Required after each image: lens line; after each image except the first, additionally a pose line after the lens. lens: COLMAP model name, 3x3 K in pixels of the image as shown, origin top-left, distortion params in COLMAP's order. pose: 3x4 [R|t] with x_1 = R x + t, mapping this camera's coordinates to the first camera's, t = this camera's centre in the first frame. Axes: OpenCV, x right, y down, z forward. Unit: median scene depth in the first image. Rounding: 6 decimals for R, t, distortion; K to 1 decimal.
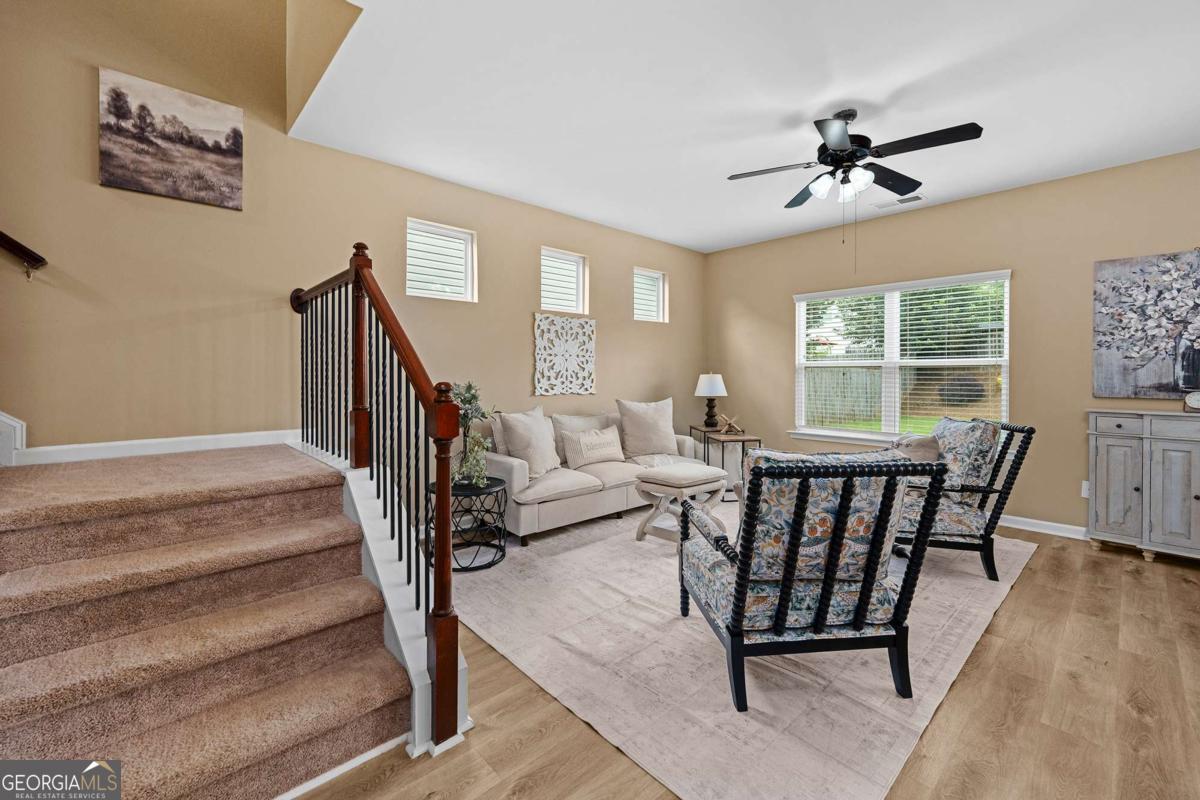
lens RADIAL K [[493.3, 0, 601.7], [0, 493.3, 383.5], [0, 0, 1]] dist [-0.000478, -0.000285]
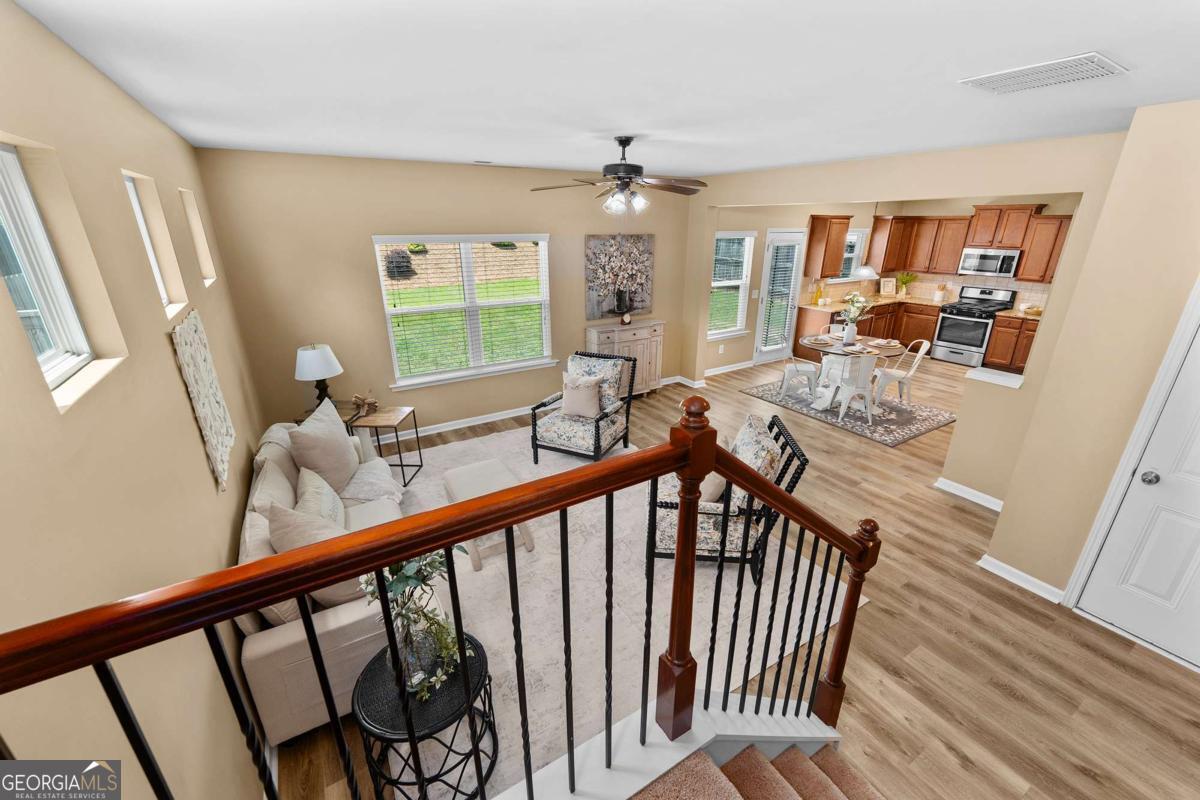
lens RADIAL K [[482.3, 0, 601.0], [0, 482.3, 398.7], [0, 0, 1]] dist [-0.000381, -0.000219]
pose [[0.198998, -0.338945, 0.919519, -0.411597], [0.015881, 0.939277, 0.342791, -0.196013], [-0.979871, -0.053612, 0.192297, 0.433095]]
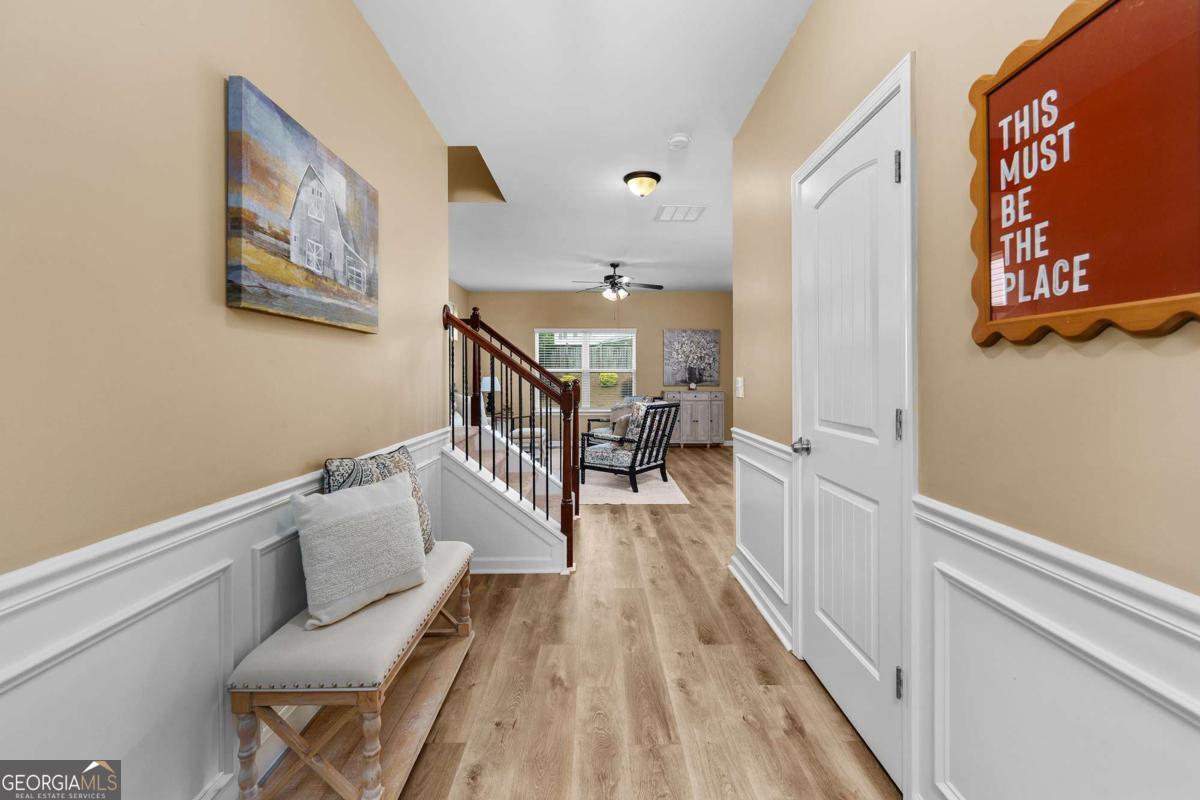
lens RADIAL K [[493.3, 0, 601.7], [0, 493.3, 383.5], [0, 0, 1]] dist [-0.000478, -0.000285]
pose [[0.676357, -0.013383, 0.736452, -0.683082], [0.015827, 0.999868, 0.003635, 0.002220], [-0.736404, 0.009197, 0.676480, -0.282716]]
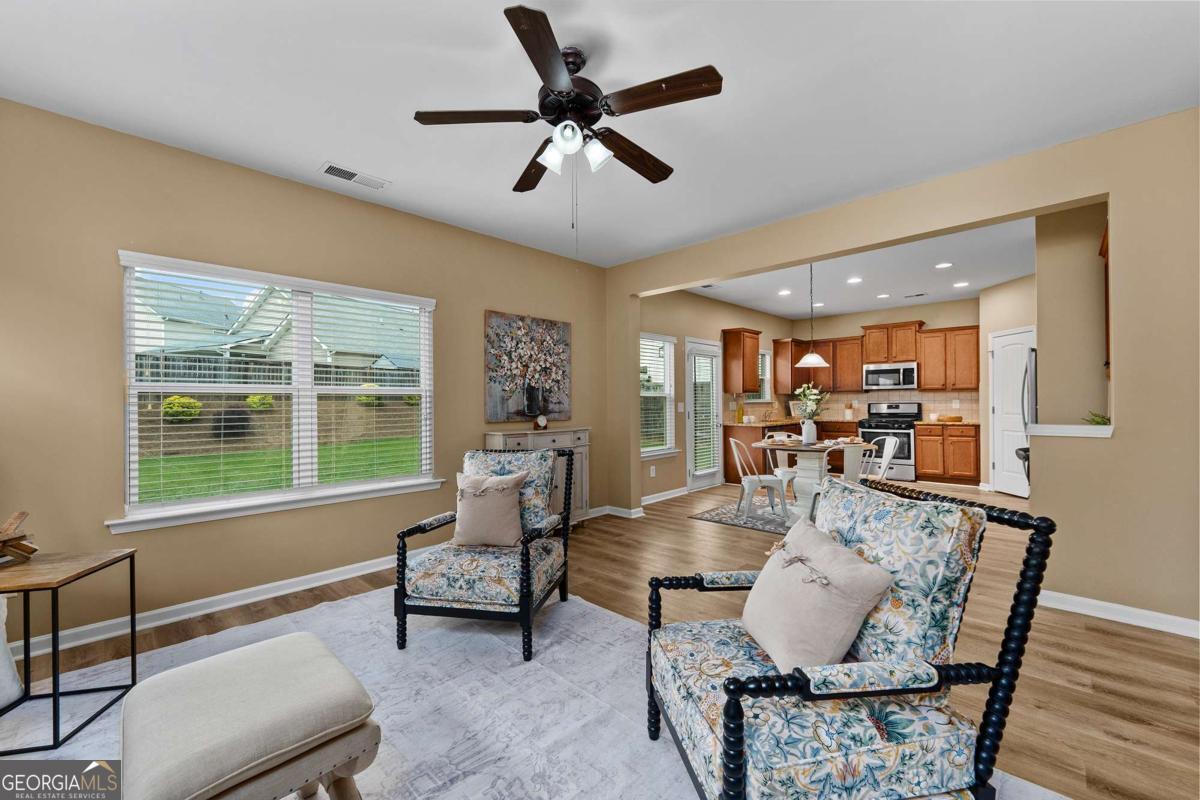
lens RADIAL K [[482.3, 0, 601.0], [0, 482.3, 398.7], [0, 0, 1]] dist [-0.000381, -0.000219]
pose [[-0.048711, 0.006675, 0.998791, -0.129380], [0.024792, 0.999678, -0.005472, -0.011793], [-0.998505, 0.024496, -0.048861, 0.541573]]
